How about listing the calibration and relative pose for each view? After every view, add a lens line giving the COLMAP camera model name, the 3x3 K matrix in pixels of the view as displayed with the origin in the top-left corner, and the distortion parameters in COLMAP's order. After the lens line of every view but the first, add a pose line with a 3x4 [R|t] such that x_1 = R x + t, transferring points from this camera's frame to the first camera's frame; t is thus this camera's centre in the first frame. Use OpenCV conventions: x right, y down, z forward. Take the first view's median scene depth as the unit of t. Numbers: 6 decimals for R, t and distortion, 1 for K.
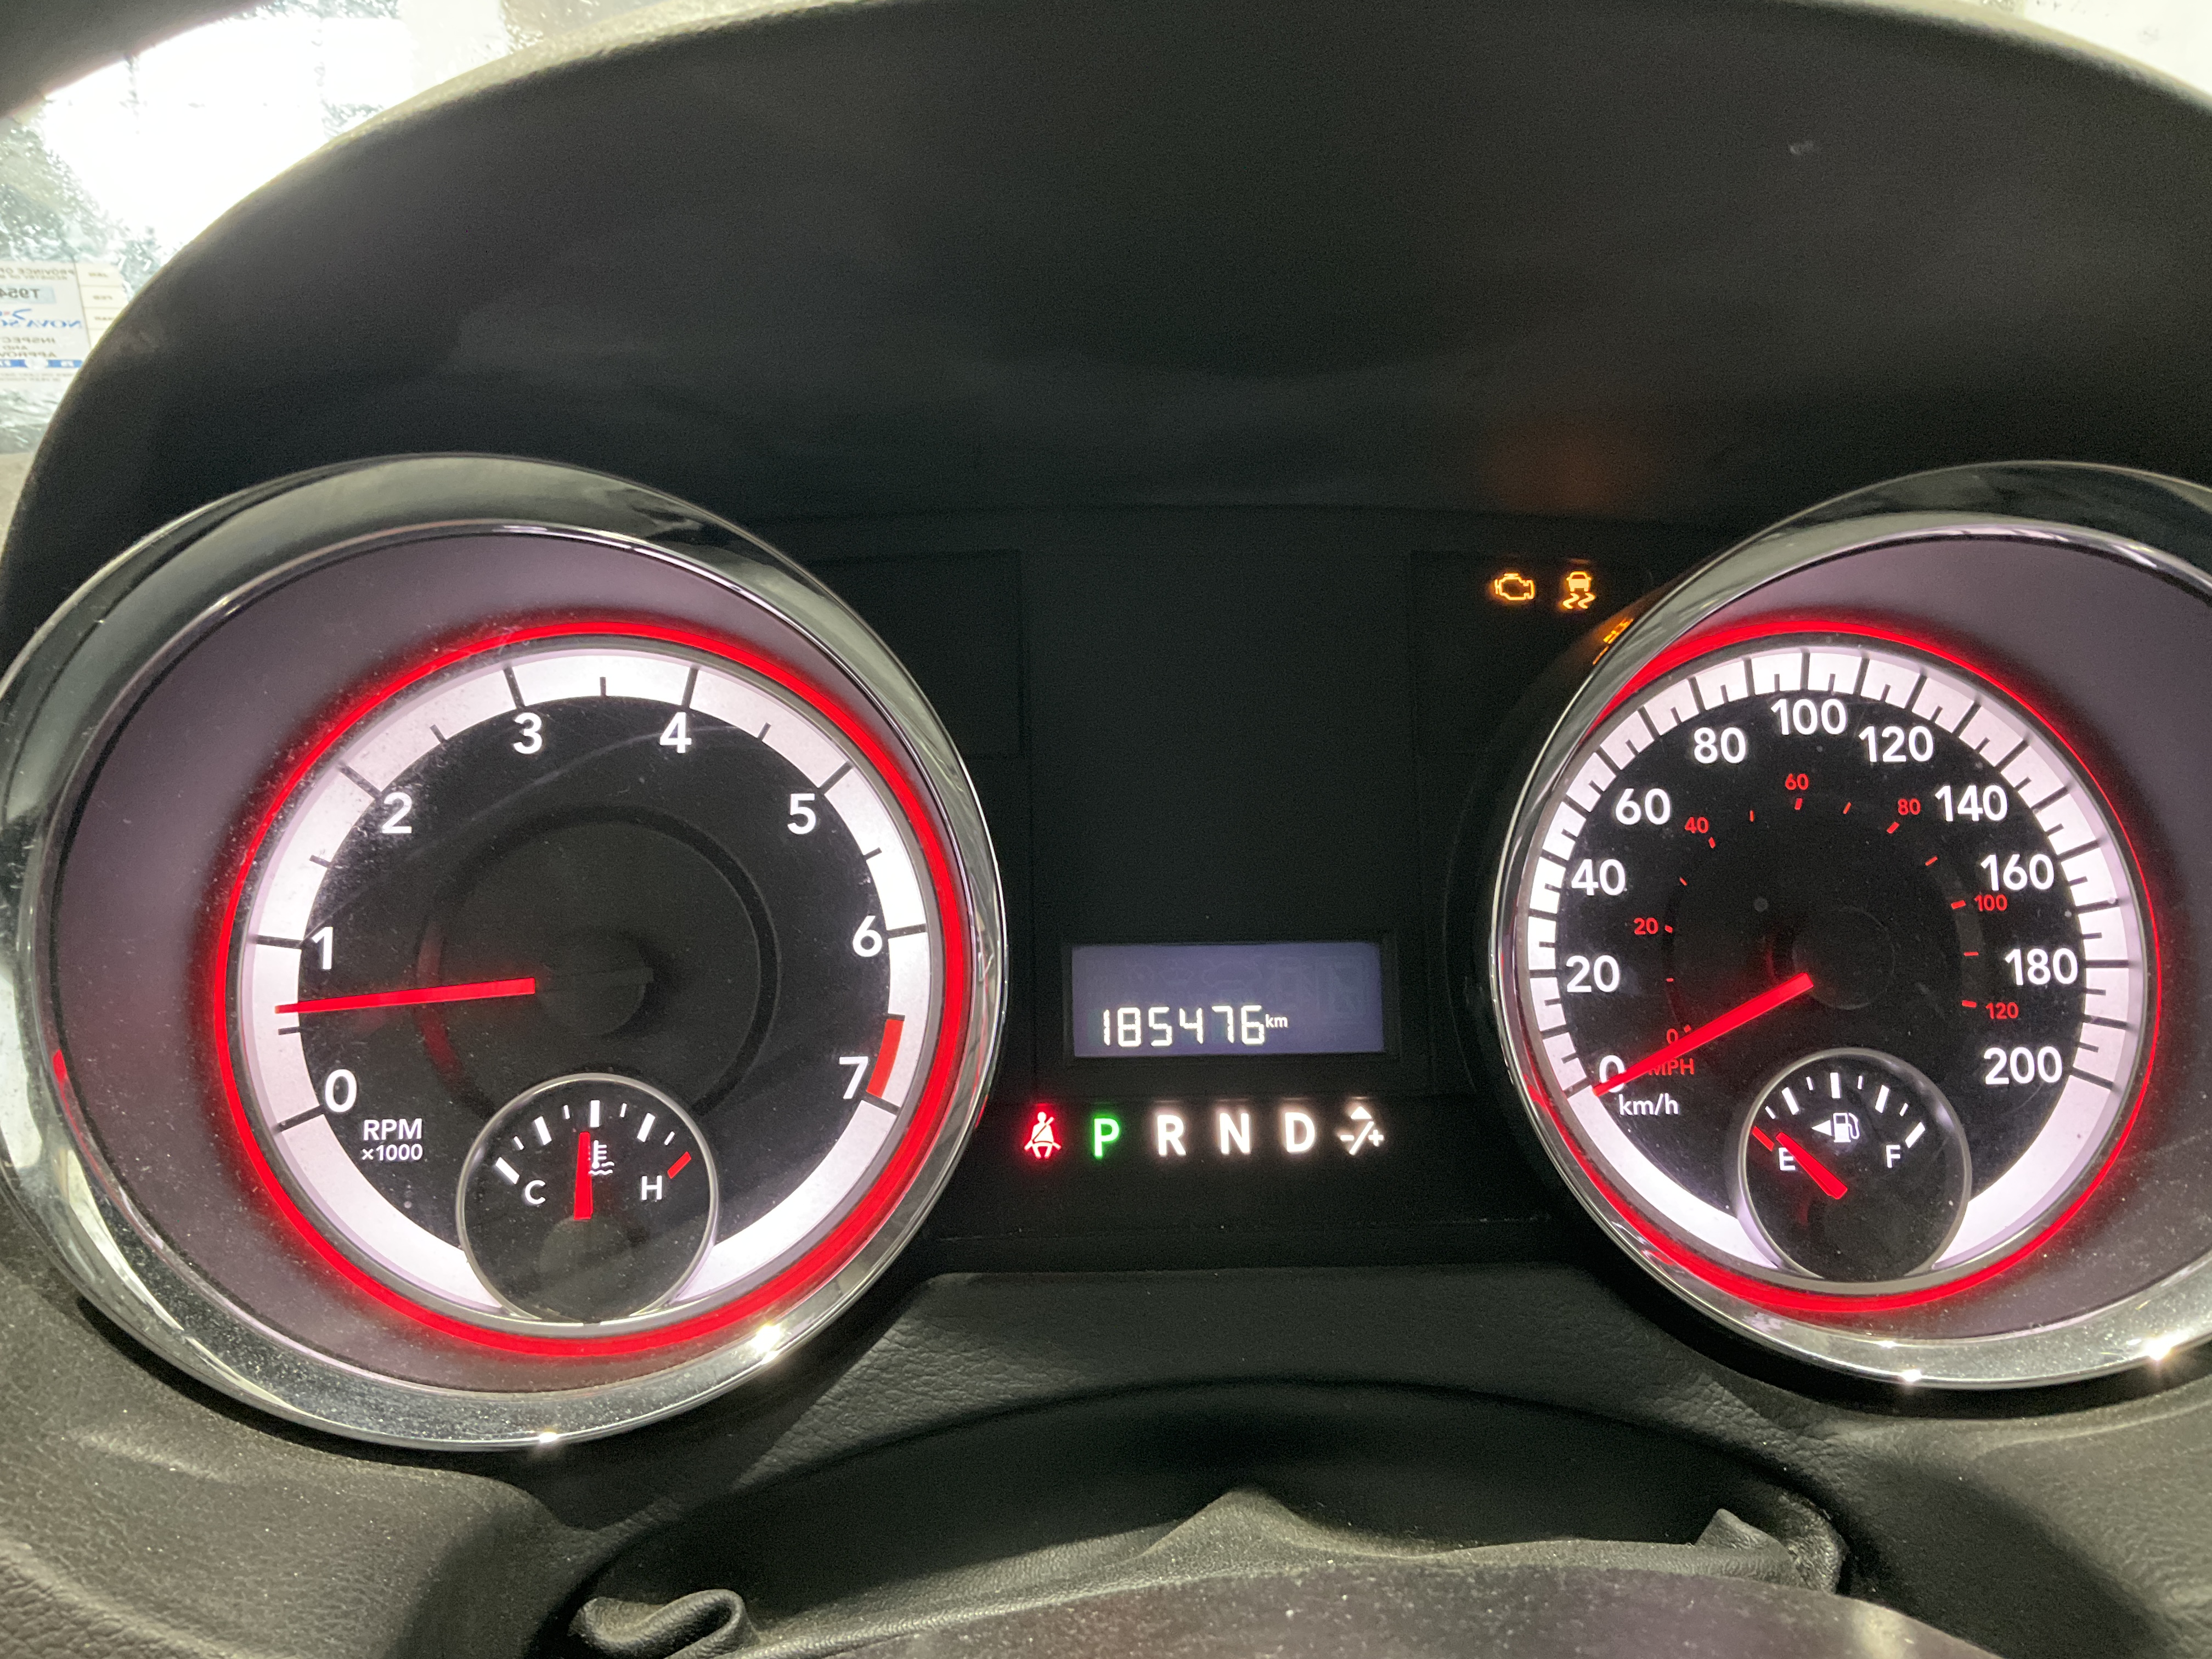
lens RADIAL K [[1820.4, 0, 1093.1], [0, 1820.4, 834.9], [0, 0, 1]] dist [0.035972, -0.035917]
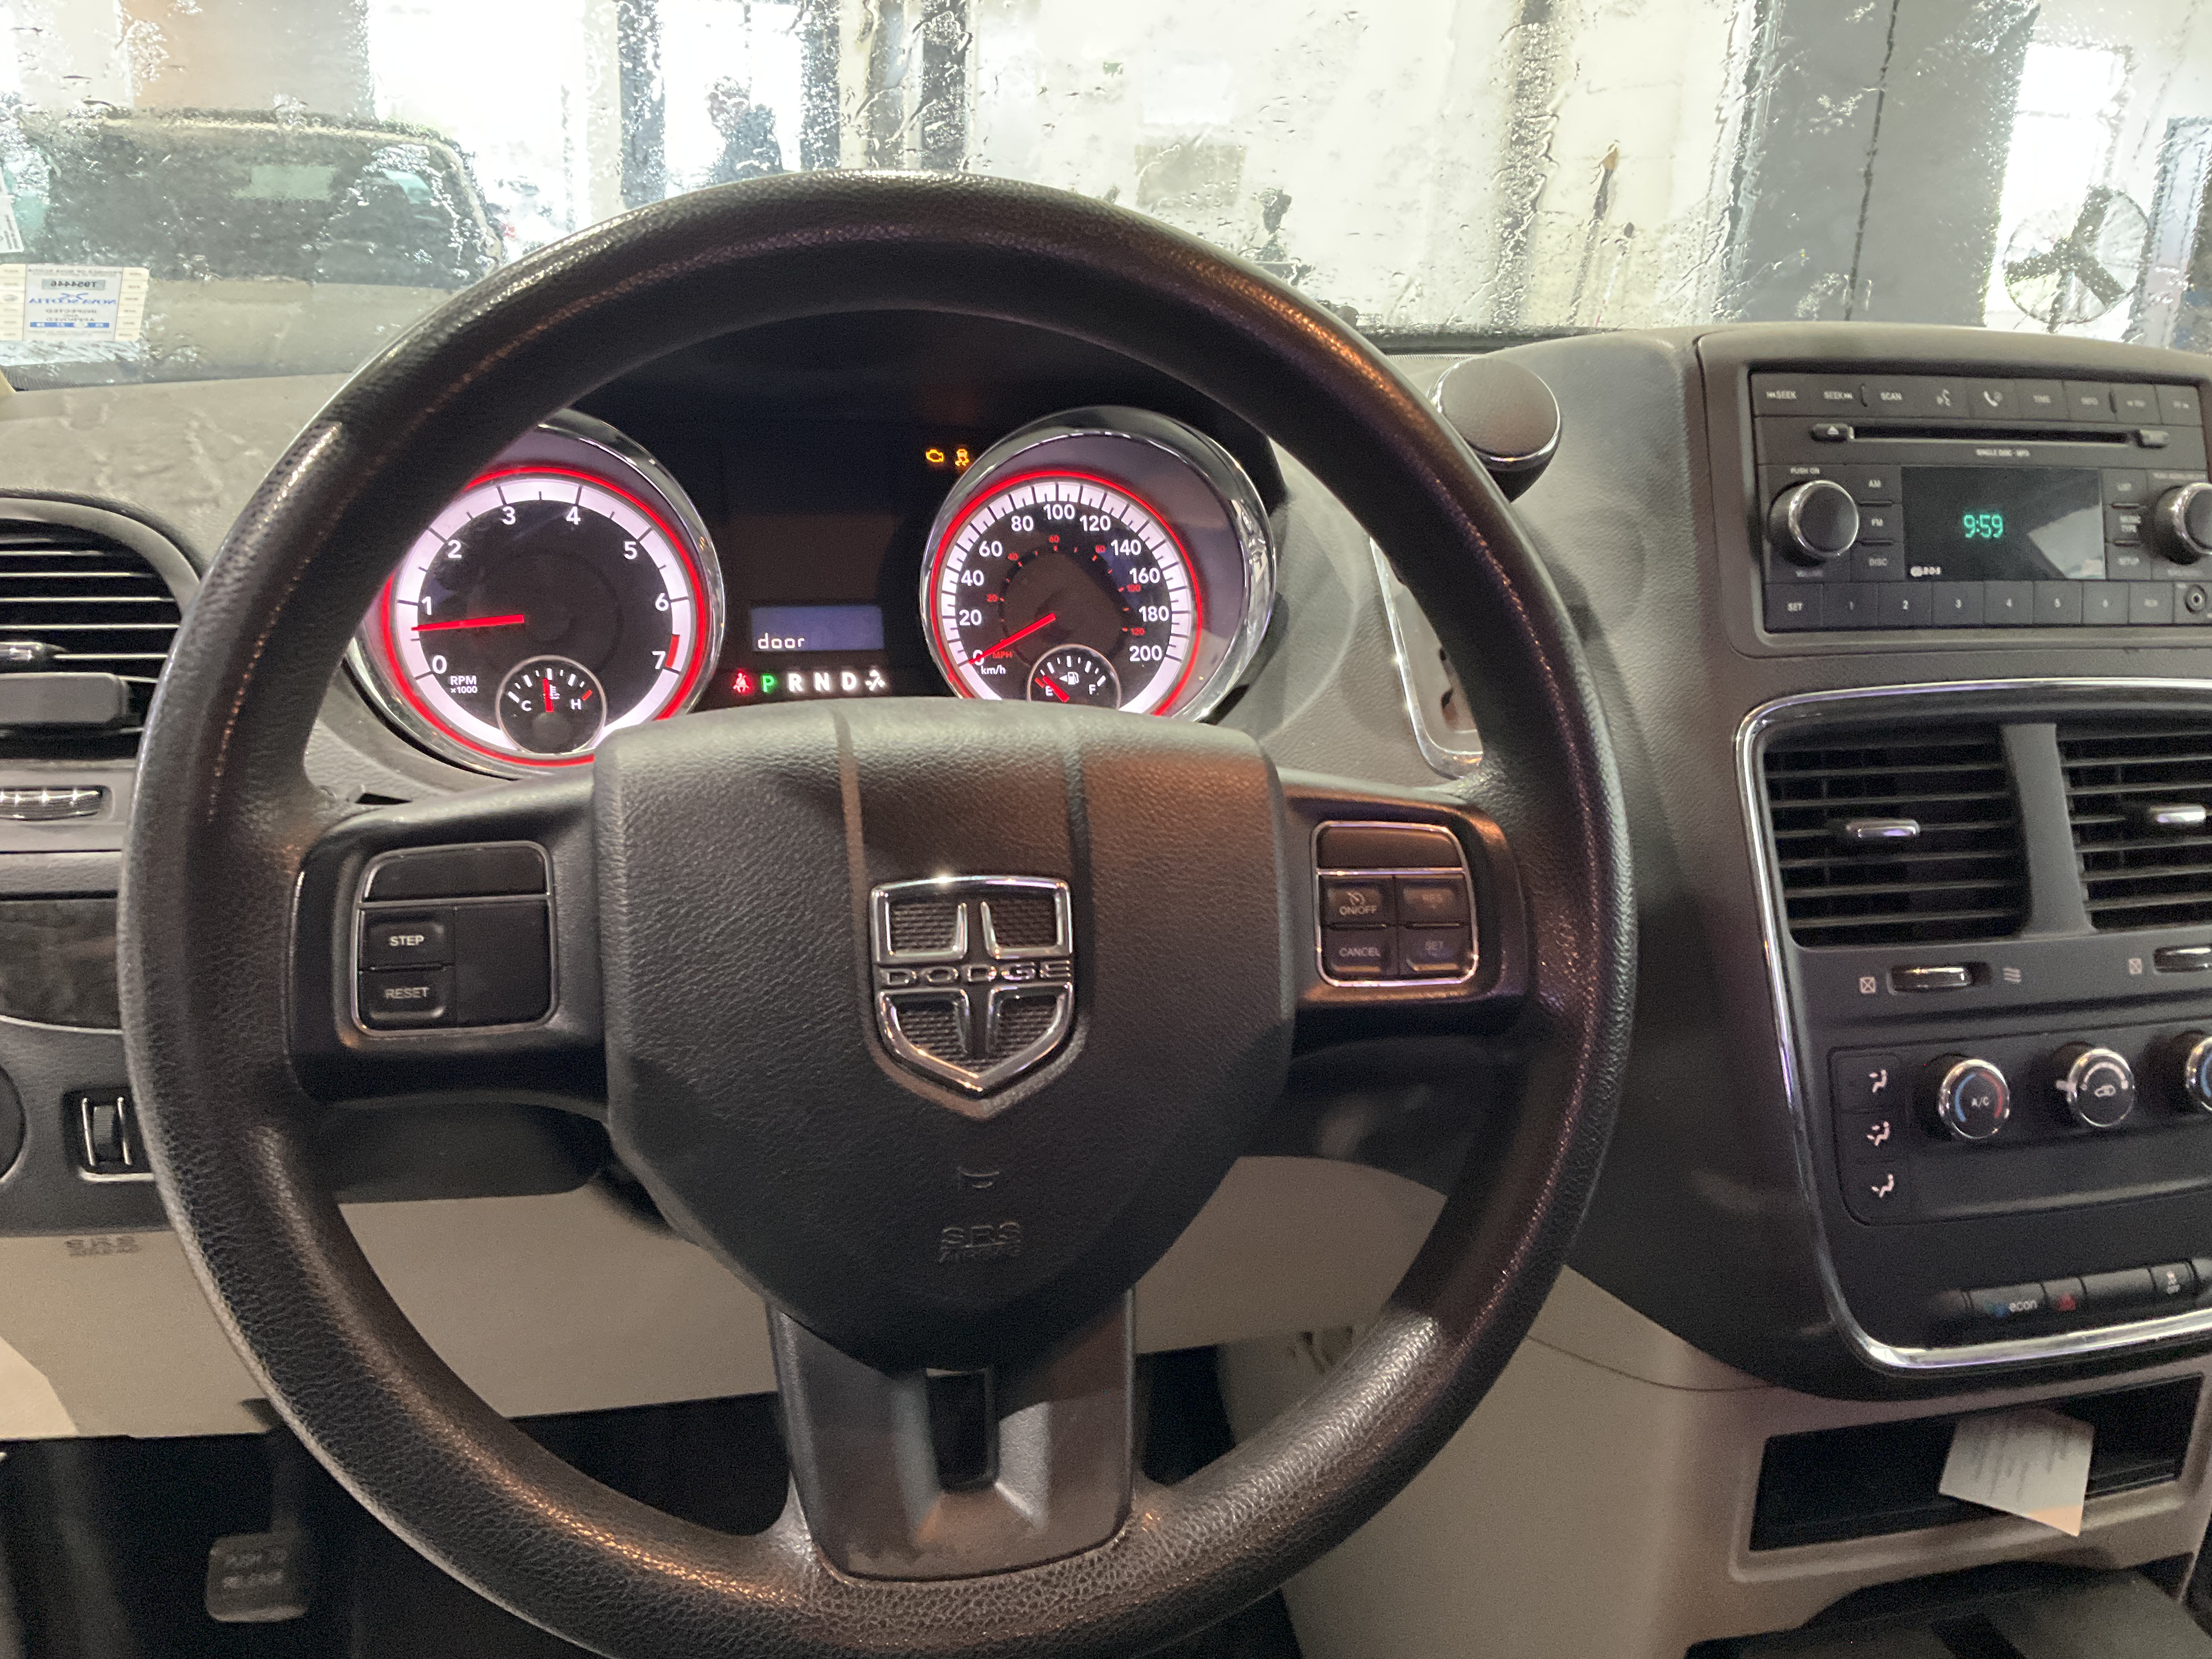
lens RADIAL K [[1820.4, 0, 1125.4], [0, 1820.4, 835.3], [0, 0, 1]] dist [0.035972, -0.035917]
pose [[0.977761, -0.038771, 0.206105, -0.034928], [0.029346, 0.998388, 0.048588, 0.256368], [-0.207657, -0.041459, 0.977323, -1.433458]]
